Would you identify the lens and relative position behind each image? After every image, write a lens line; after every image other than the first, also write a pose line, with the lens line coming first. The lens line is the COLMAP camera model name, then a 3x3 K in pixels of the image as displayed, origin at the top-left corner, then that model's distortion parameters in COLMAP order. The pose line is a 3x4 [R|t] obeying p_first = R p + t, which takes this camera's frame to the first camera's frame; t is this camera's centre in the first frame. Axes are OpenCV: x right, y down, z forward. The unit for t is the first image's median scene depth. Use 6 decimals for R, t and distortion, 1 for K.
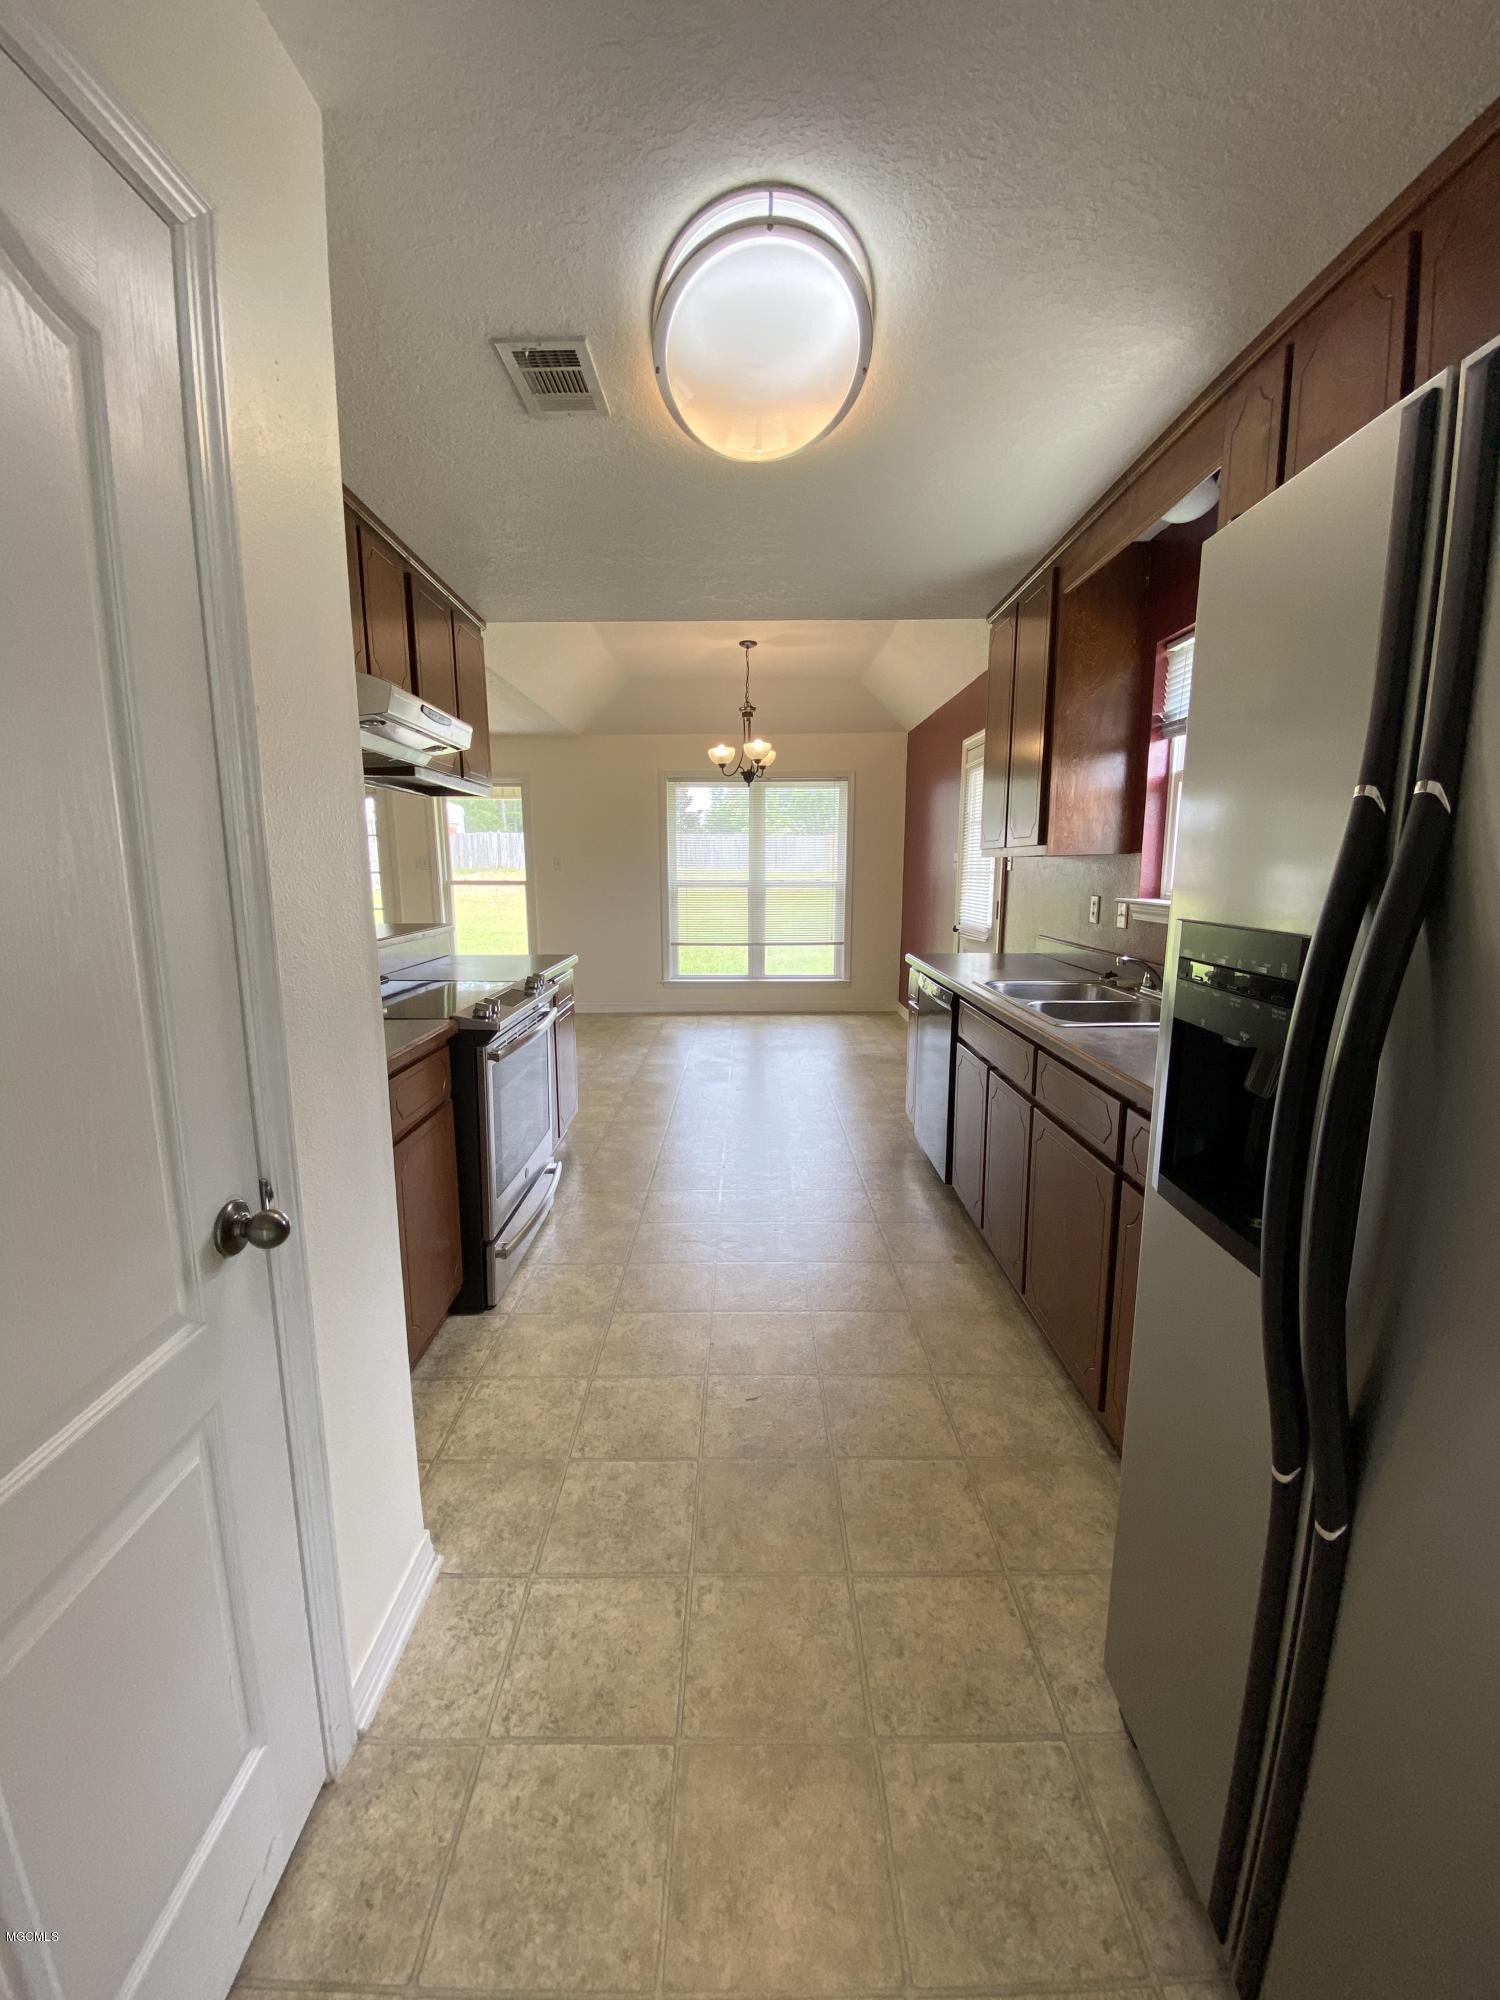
lens RADIAL K [[797.6, 0, 750.0], [0, 797.6, 1000.0], [0, 0, 1]] dist [0.003203, -0.011851]
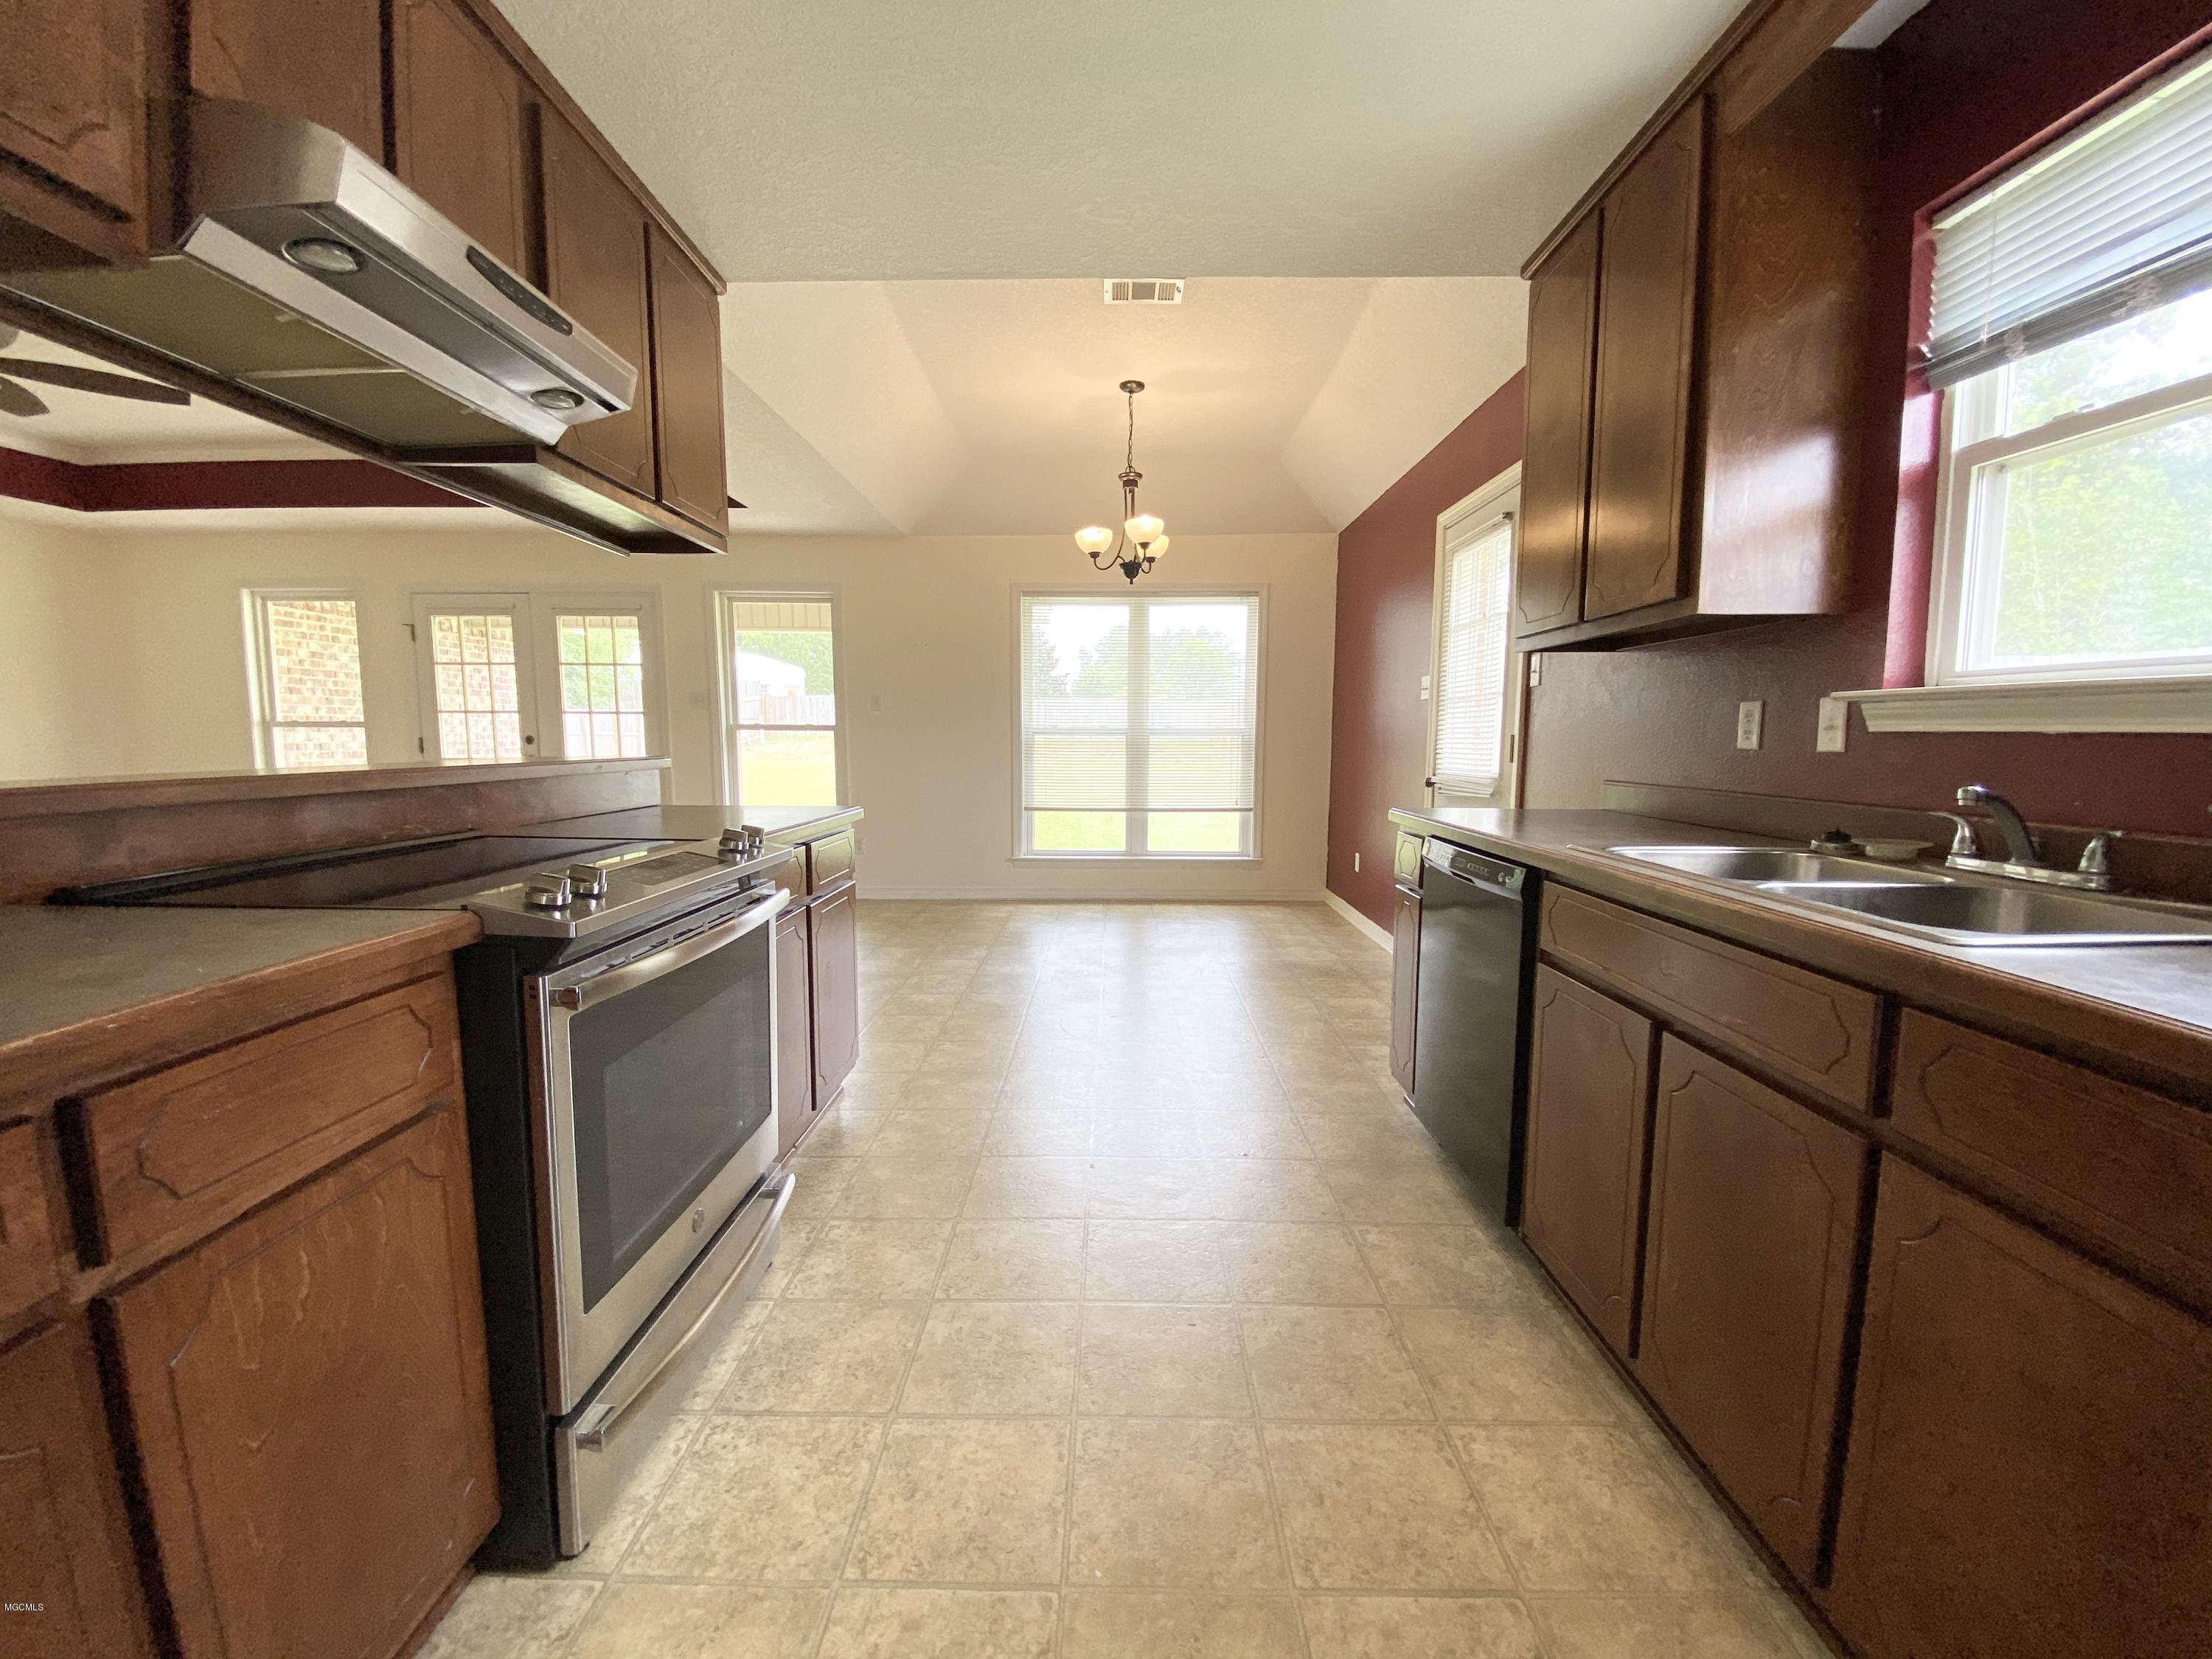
lens RADIAL K [[882.2, 0, 1113.5], [0, 882.2, 829.8], [0, 0, 1]] dist [0.003203, -0.011851]
pose [[0.999932, 0.008287, -0.008224, -0.008485], [-0.008799, 0.997893, -0.064288, 0.003094], [0.007674, 0.064356, 0.997898, 0.207504]]
